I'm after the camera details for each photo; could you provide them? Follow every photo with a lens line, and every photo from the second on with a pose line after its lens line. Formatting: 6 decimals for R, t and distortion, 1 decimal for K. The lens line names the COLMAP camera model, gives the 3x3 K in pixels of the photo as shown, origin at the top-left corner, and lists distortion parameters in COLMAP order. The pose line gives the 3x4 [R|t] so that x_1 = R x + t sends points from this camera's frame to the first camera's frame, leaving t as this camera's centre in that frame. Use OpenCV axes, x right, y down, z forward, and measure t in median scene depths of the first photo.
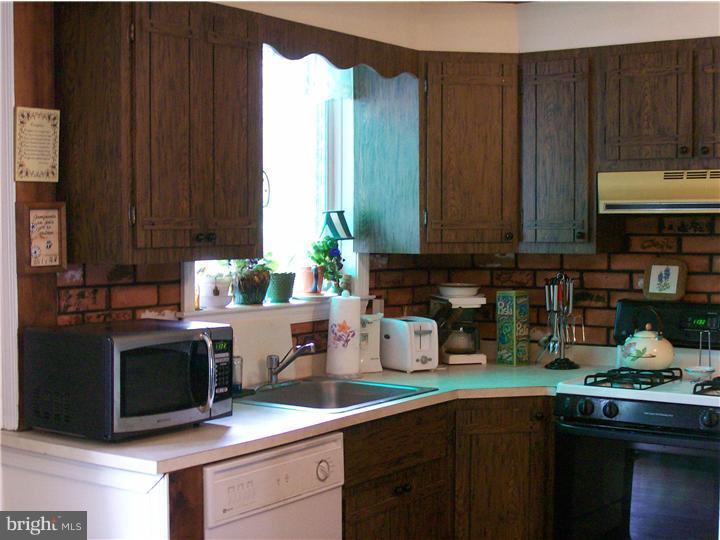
lens RADIAL K [[1169.9, 0, 360.2], [0, 1169.9, 269.2], [0, 0, 1]] dist [0.012505, 0.000000]
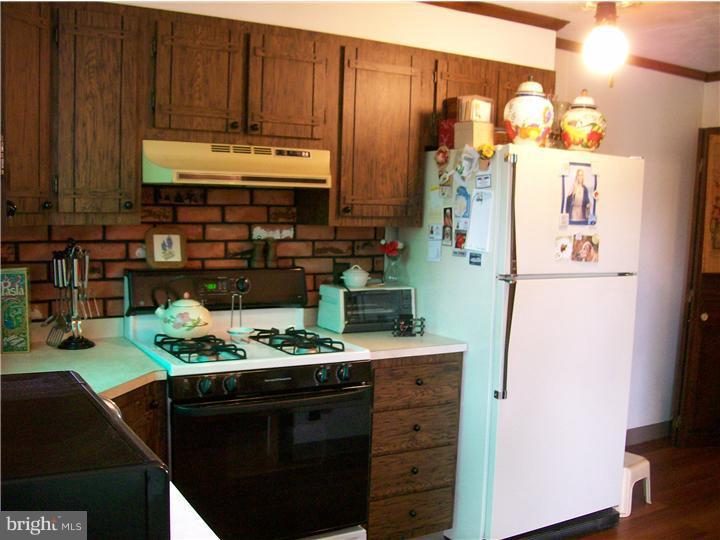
lens RADIAL K [[769.0, 0, 338.3], [0, 769.0, 295.6], [0, 0, 1]] dist [-0.130596, 0.000000]
pose [[0.447132, -0.094748, 0.889436, -0.283263], [0.006802, 0.994705, 0.102542, -0.018006], [-0.894442, -0.039800, 0.445409, 0.567184]]
